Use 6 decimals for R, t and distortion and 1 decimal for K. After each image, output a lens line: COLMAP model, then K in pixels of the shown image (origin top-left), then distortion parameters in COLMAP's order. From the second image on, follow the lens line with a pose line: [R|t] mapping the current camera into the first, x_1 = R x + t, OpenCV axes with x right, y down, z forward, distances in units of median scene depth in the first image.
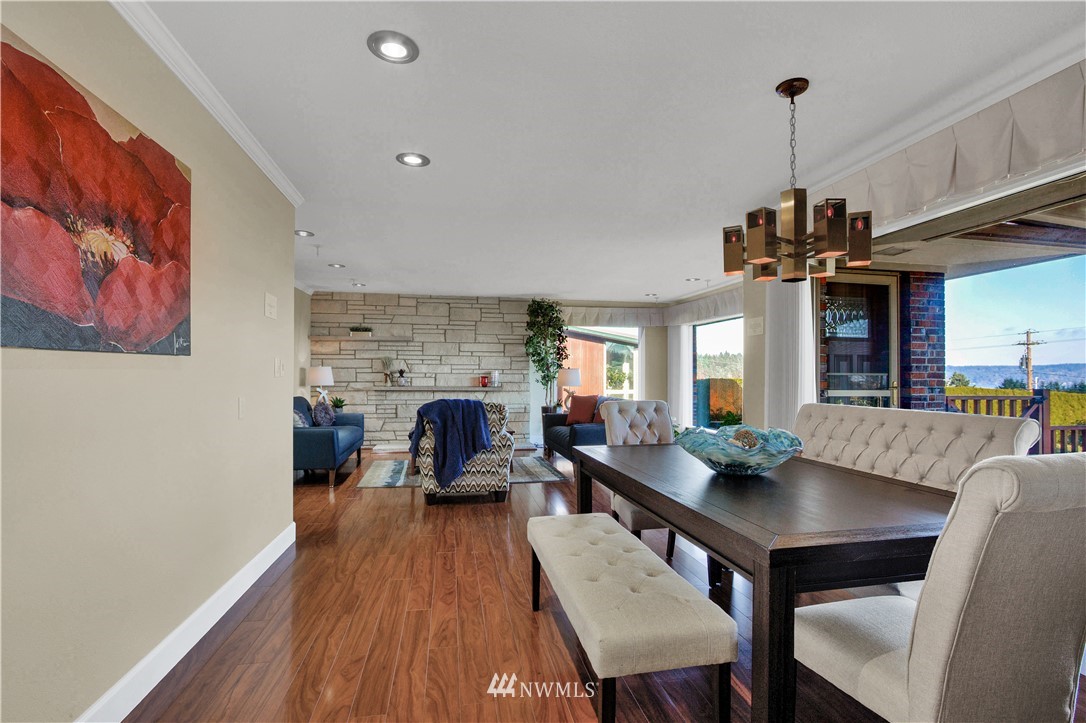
lens RADIAL K [[516.4, 0, 552.6], [0, 516.4, 361.6], [0, 0, 1]] dist [-0.015334, 0.001603]
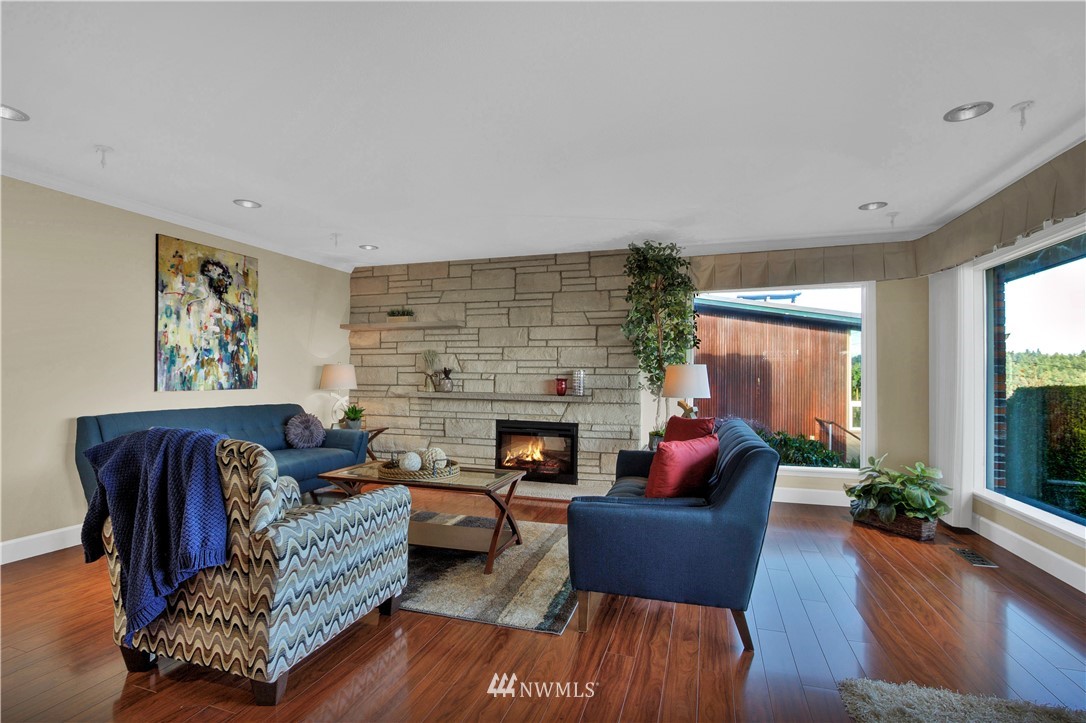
lens RADIAL K [[516.4, 0, 535.9], [0, 516.4, 368.8], [0, 0, 1]] dist [-0.015334, 0.001603]
pose [[0.874245, -0.003899, -0.485470, 0.147231], [0.006579, 0.999971, 0.003816, 0.014383], [0.485441, -0.006530, 0.874245, 0.441184]]
